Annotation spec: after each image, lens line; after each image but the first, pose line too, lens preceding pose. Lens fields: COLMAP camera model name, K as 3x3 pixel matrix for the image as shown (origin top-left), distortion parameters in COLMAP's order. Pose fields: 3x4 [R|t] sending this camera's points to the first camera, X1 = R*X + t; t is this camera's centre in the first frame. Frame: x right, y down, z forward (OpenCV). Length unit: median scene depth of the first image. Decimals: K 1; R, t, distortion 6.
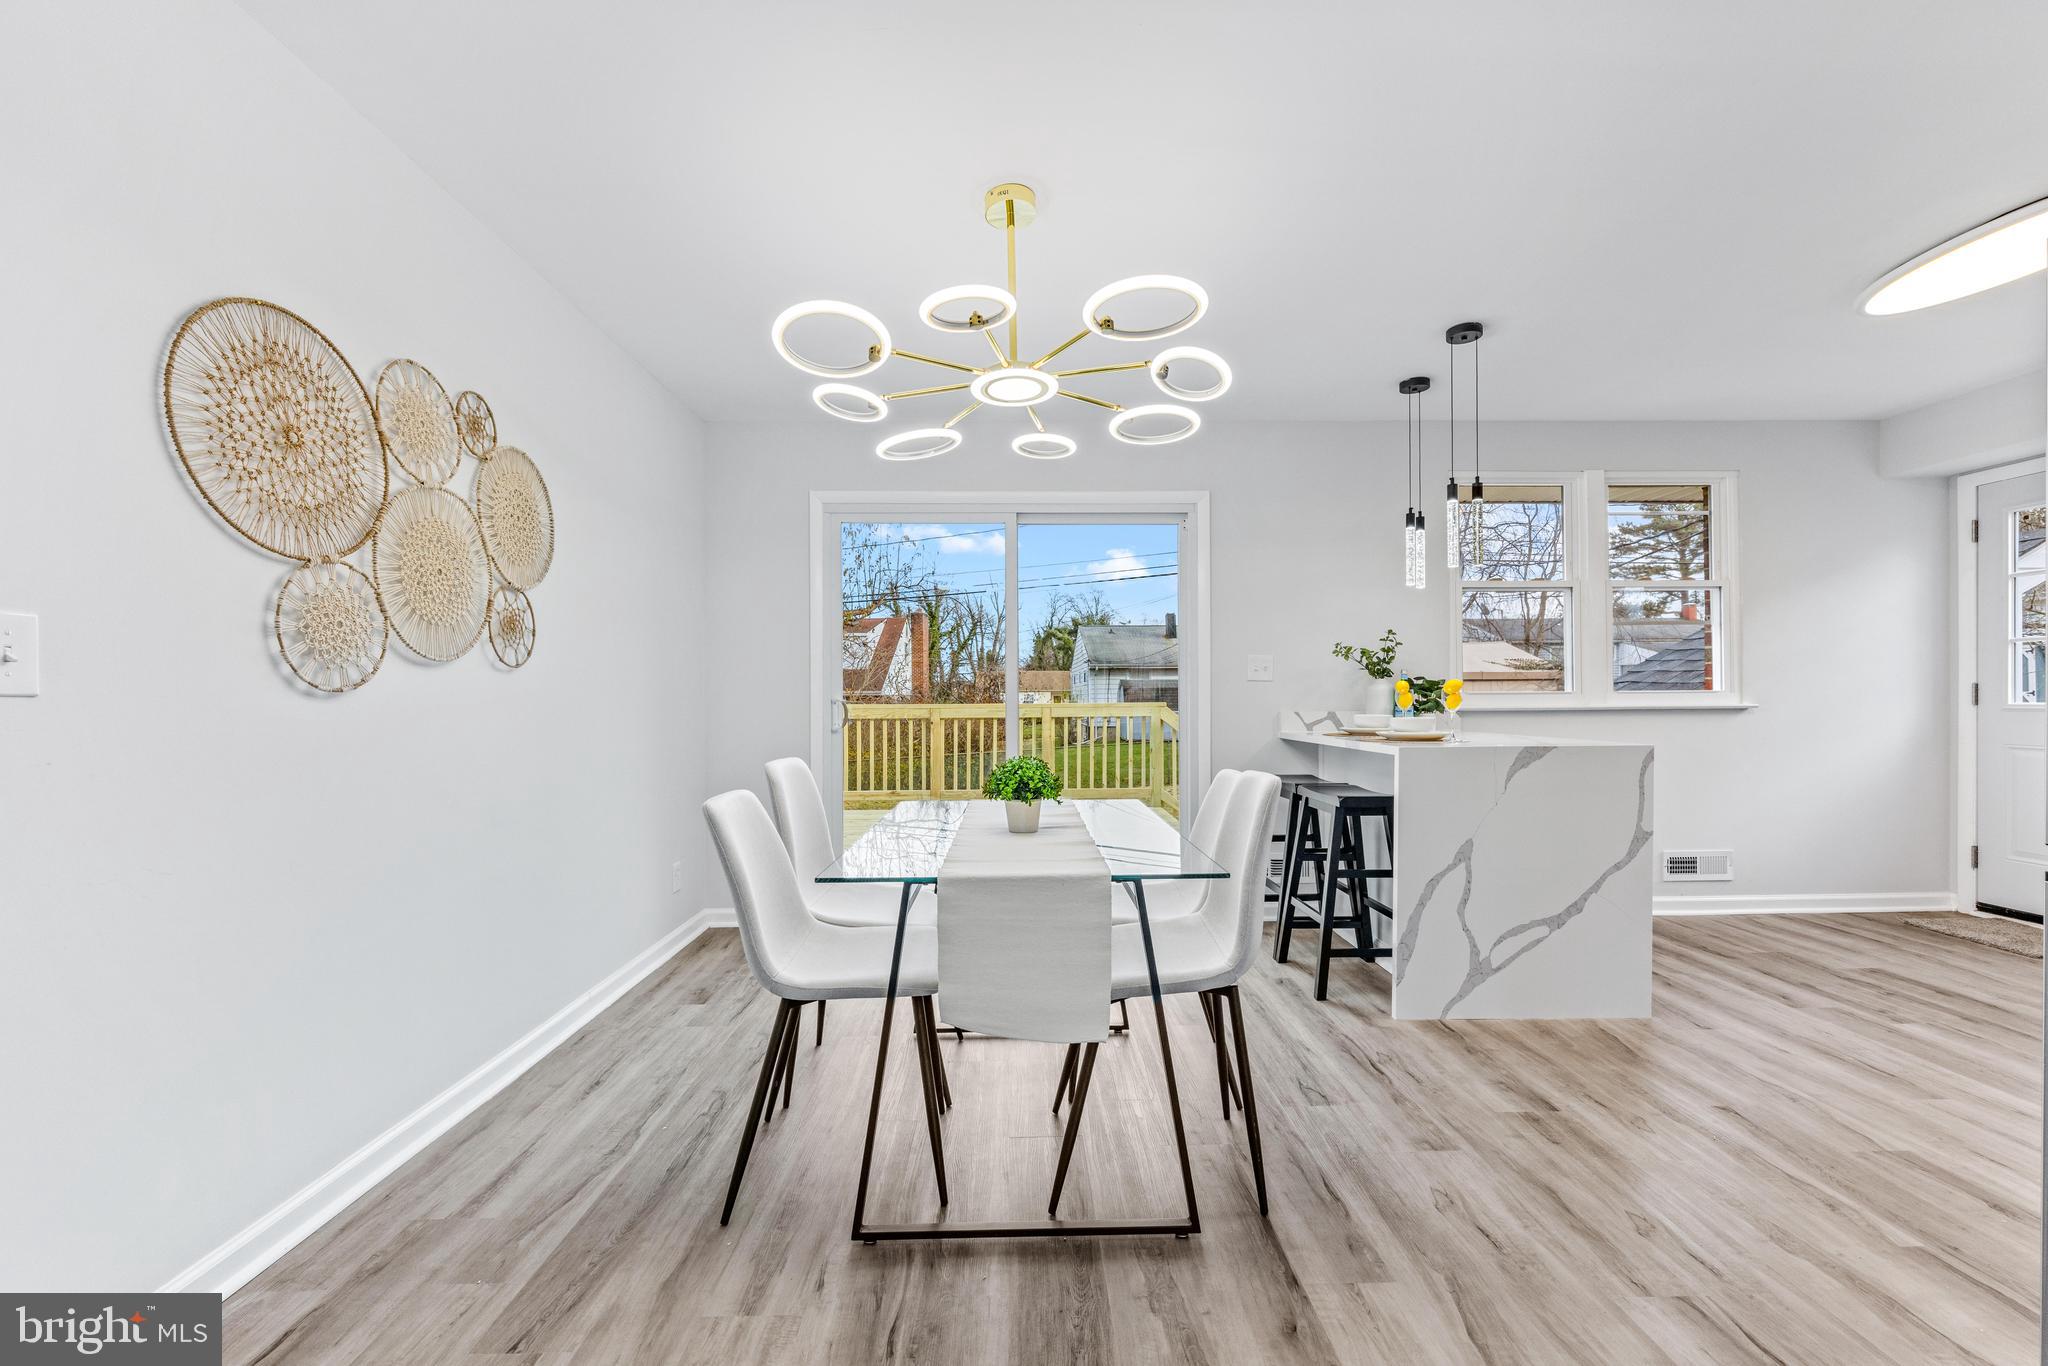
lens RADIAL K [[828.0, 0, 1026.0], [0, 828.0, 698.5], [0, 0, 1]] dist [-0.002405, -0.000261]
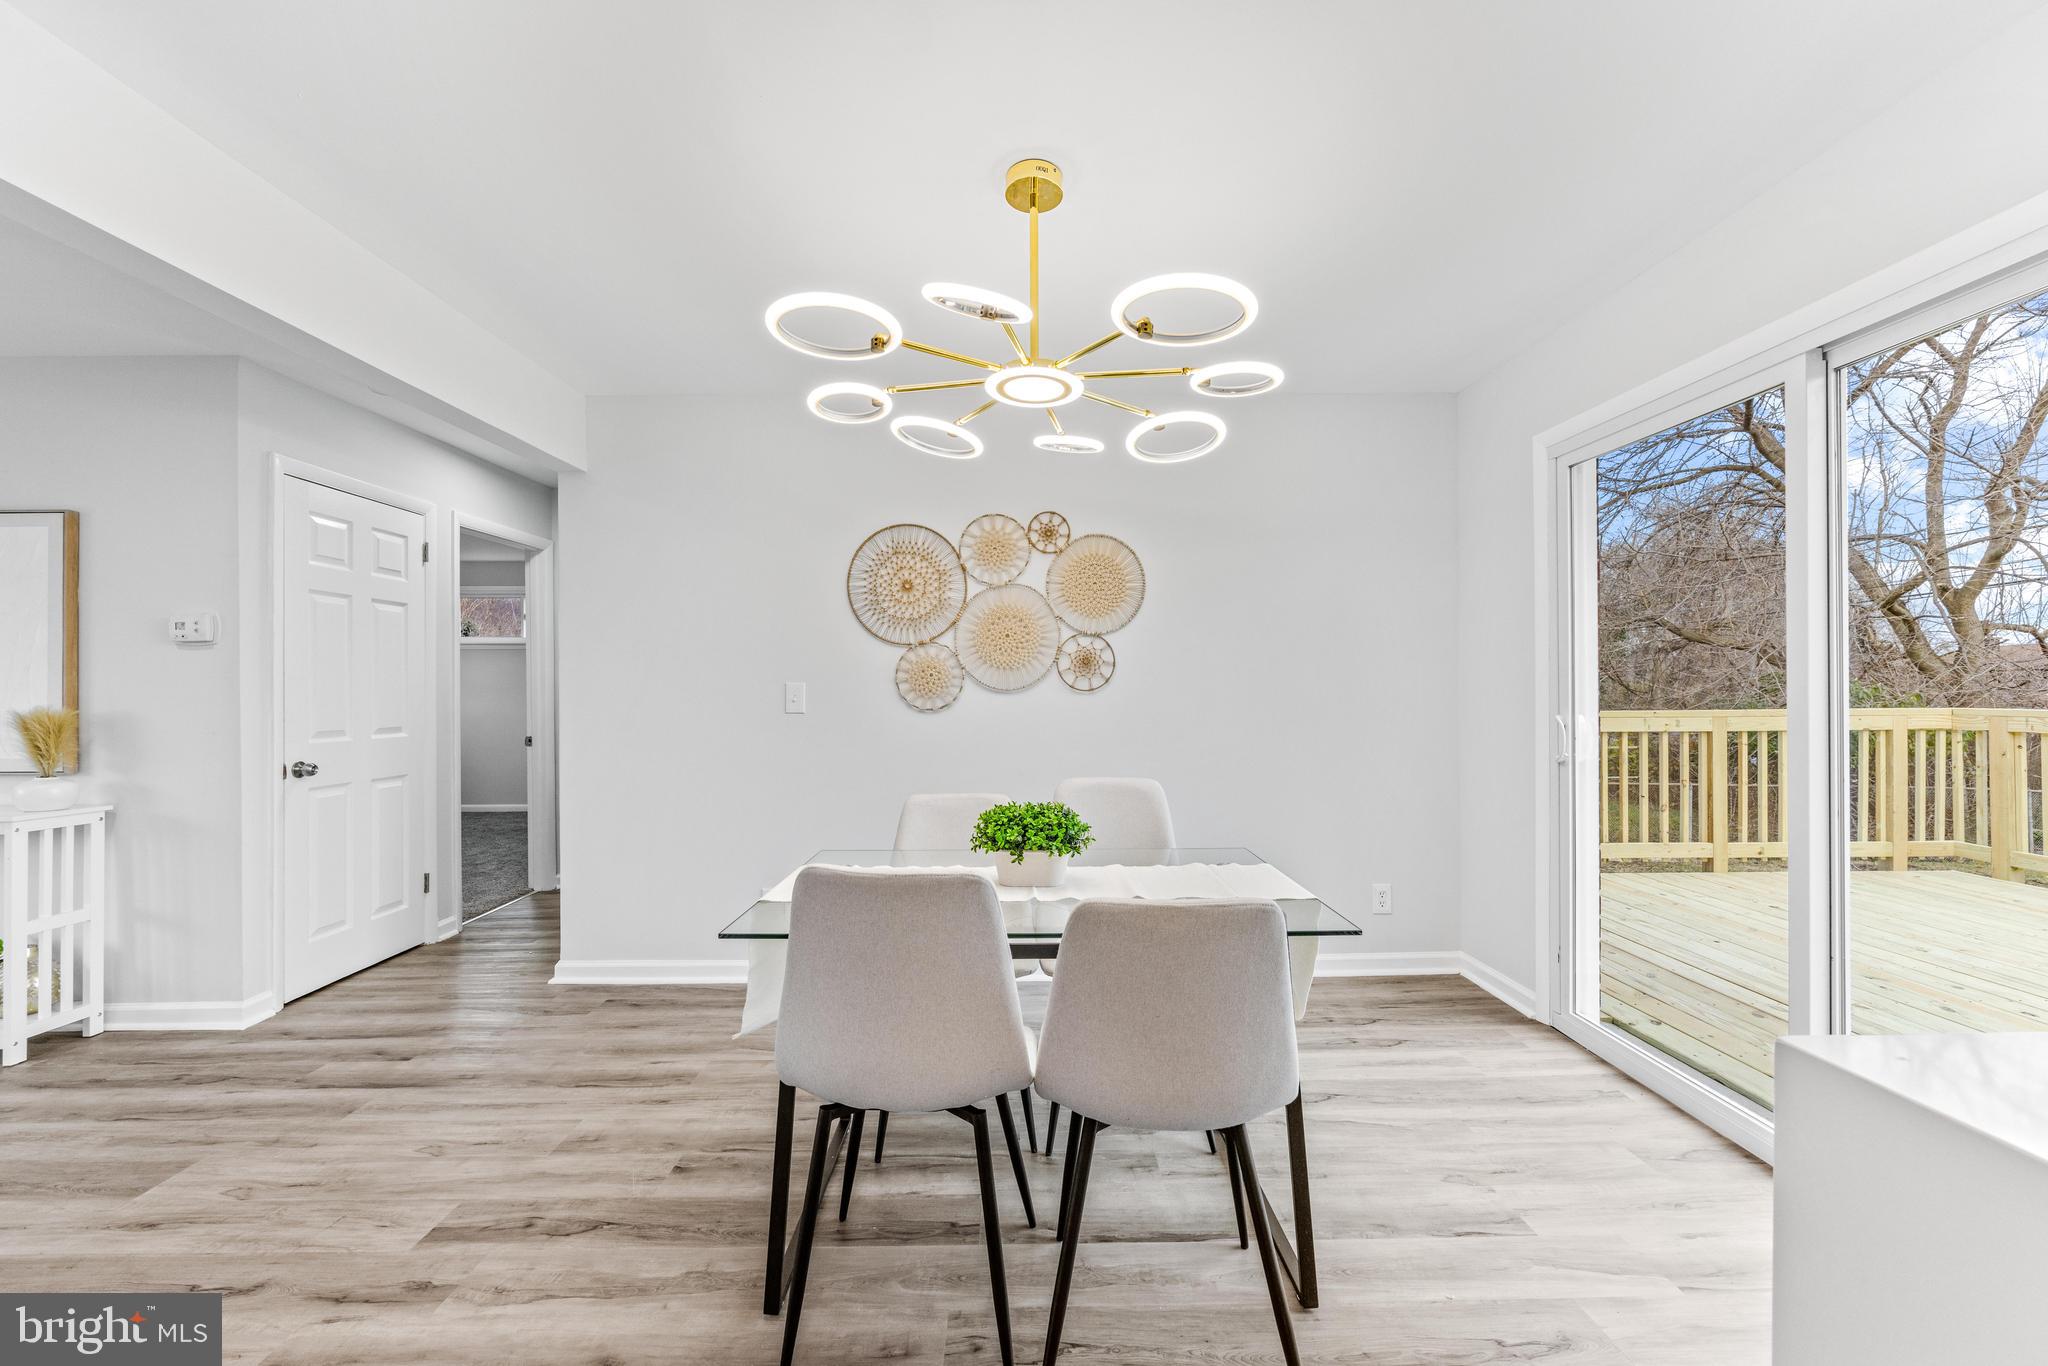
lens RADIAL K [[828.0, 0, 1023.5], [0, 828.0, 674.6], [0, 0, 1]] dist [-0.002405, -0.000261]
pose [[-0.008922, -0.016837, -0.999818, 0.572342], [0.004639, 0.999847, -0.016878, -0.029549], [0.999949, -0.004789, -0.008843, 0.644921]]
